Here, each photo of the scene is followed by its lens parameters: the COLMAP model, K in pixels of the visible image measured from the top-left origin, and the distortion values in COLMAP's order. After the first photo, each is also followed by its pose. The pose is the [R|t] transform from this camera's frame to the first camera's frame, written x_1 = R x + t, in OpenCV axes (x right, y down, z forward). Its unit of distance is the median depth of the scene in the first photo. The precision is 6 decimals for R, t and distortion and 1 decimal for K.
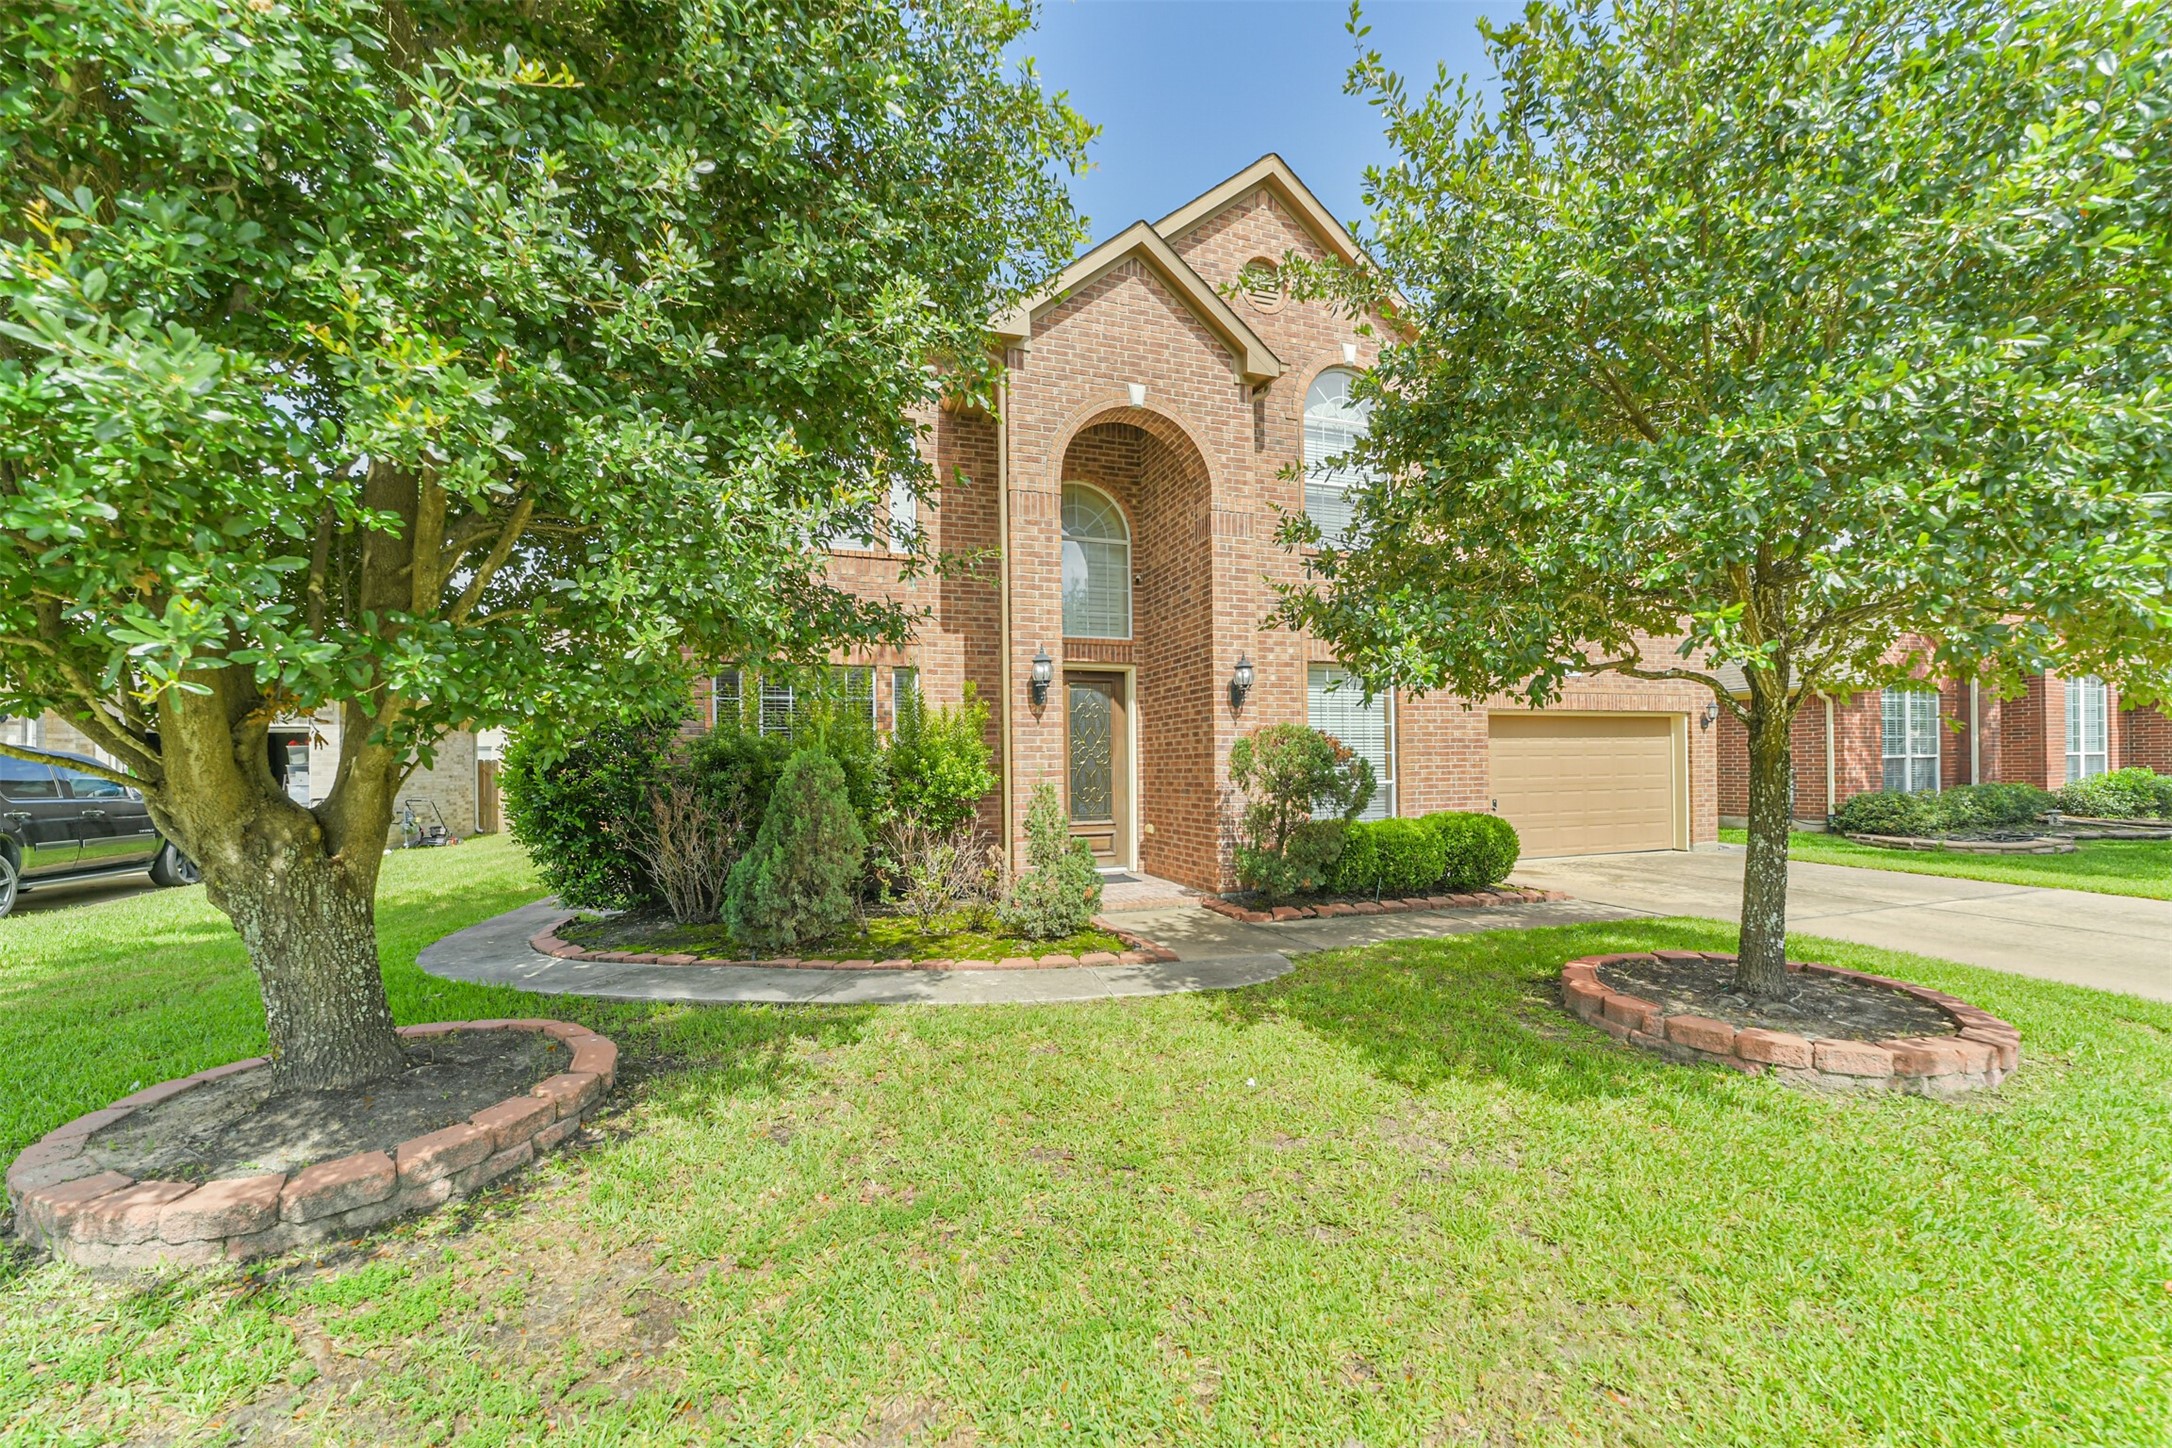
lens RADIAL K [[833.8, 0, 1086.0], [0, 833.8, 724.0], [0, 0, 1]] dist [0.000442, 0.000172]
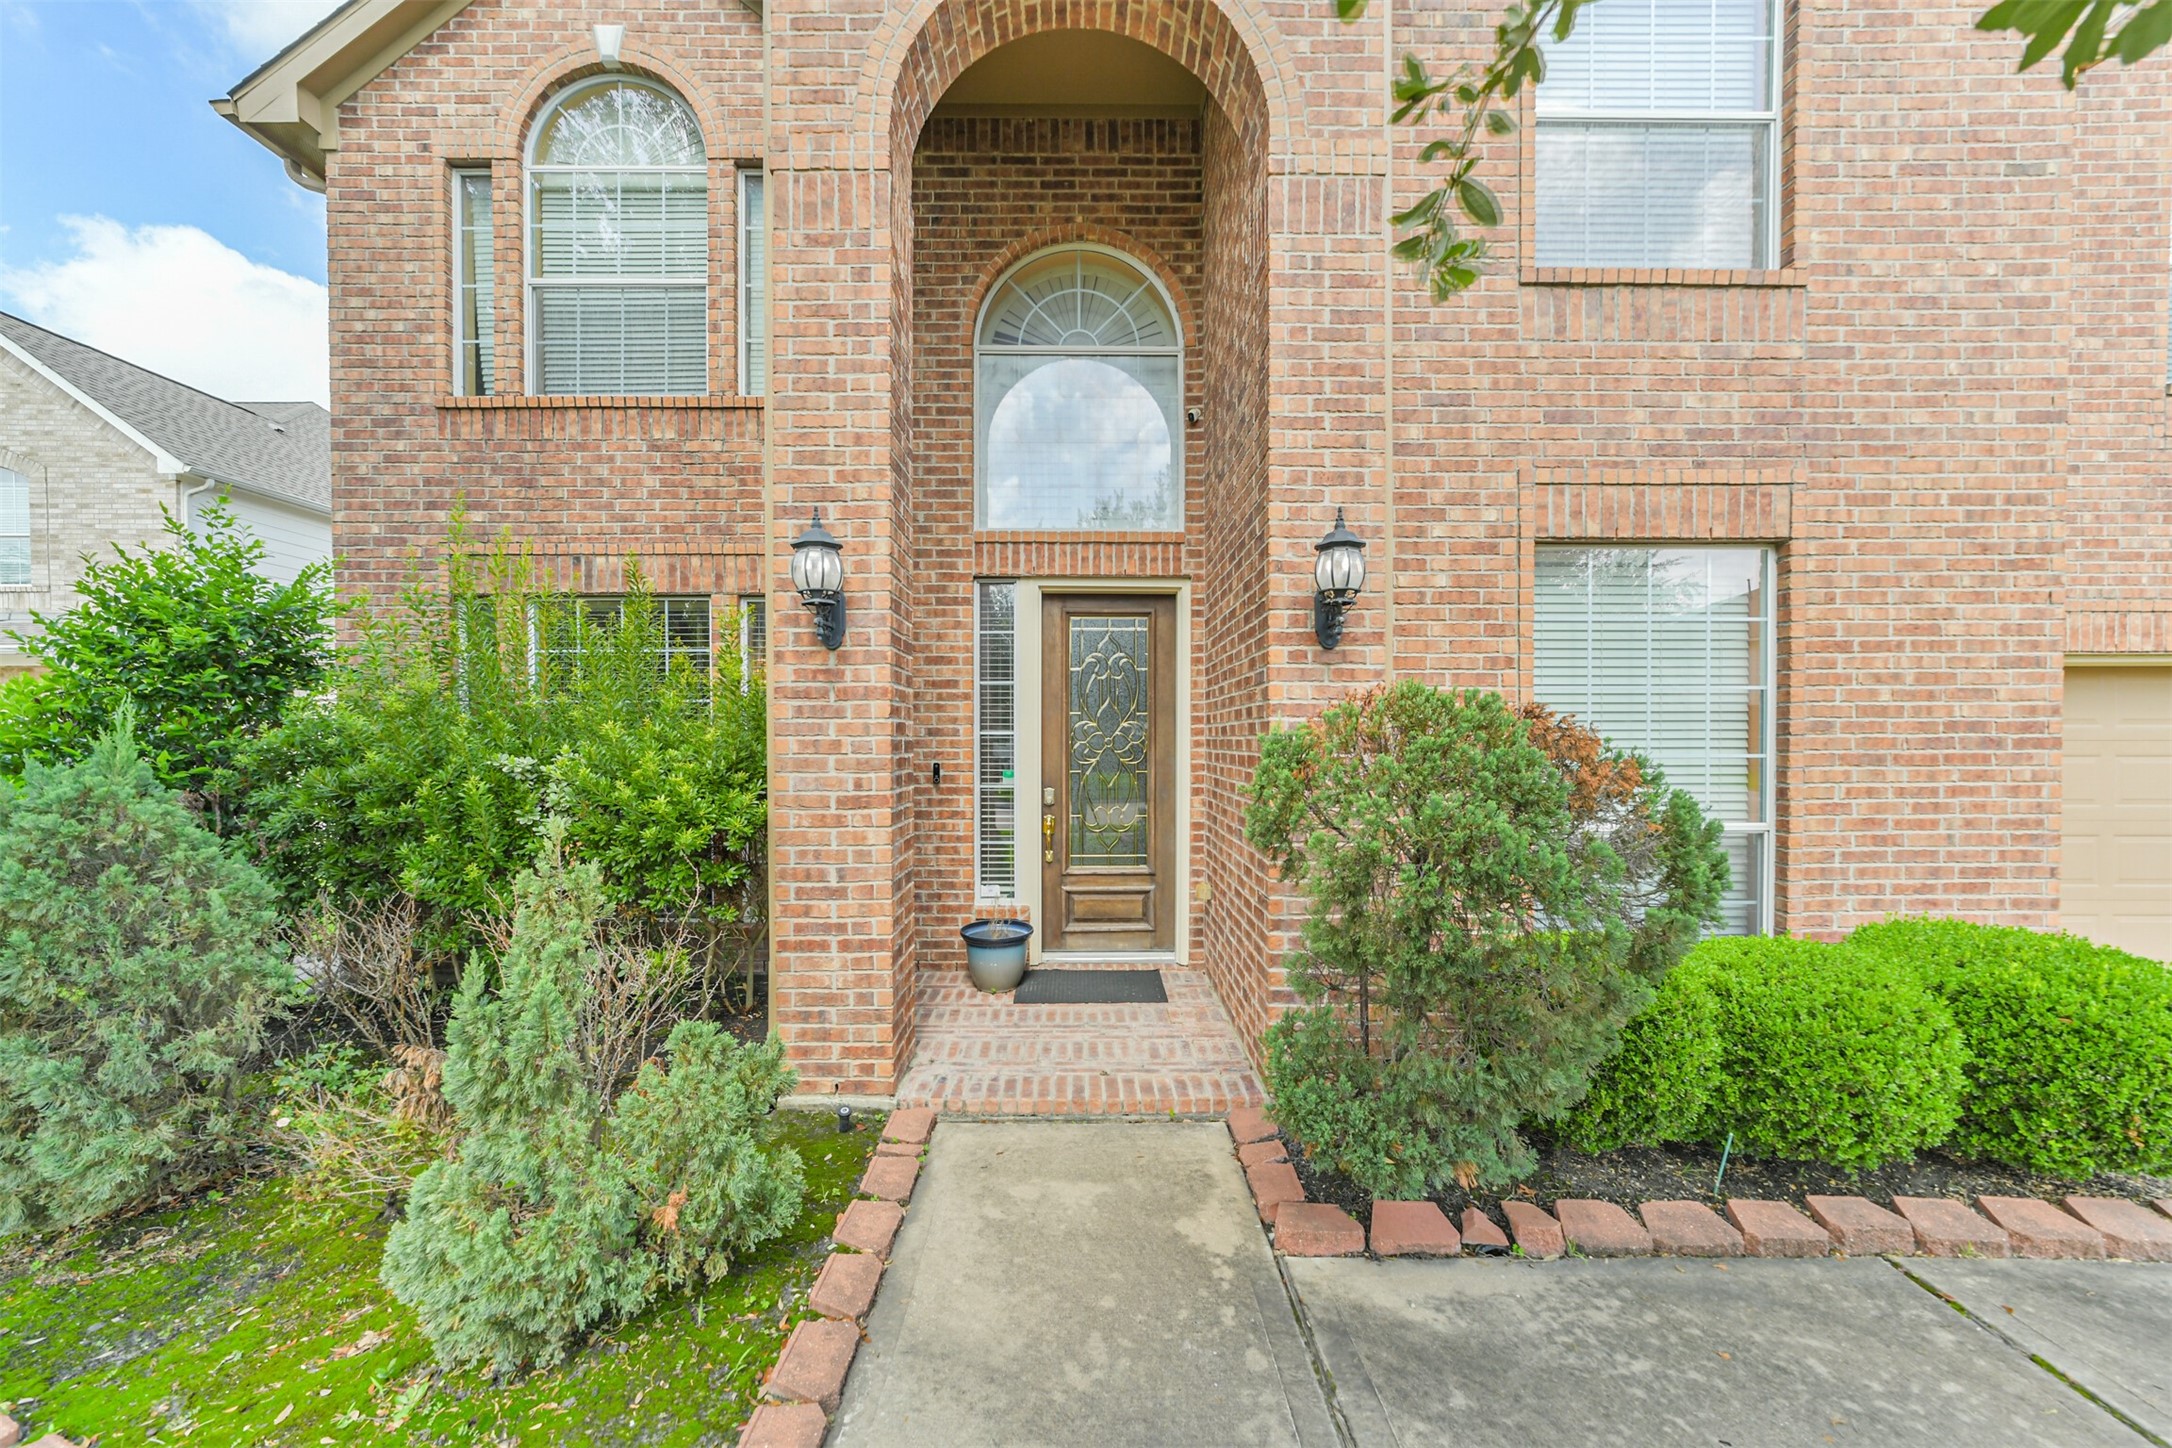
lens RADIAL K [[833.8, 0, 1086.0], [0, 833.8, 724.0], [0, 0, 1]] dist [0.000442, 0.000172]
pose [[0.952377, 0.006651, -0.304850, 0.186122], [0.005248, 0.999256, 0.038199, 0.000961], [0.304878, -0.037980, 0.951634, 0.547829]]
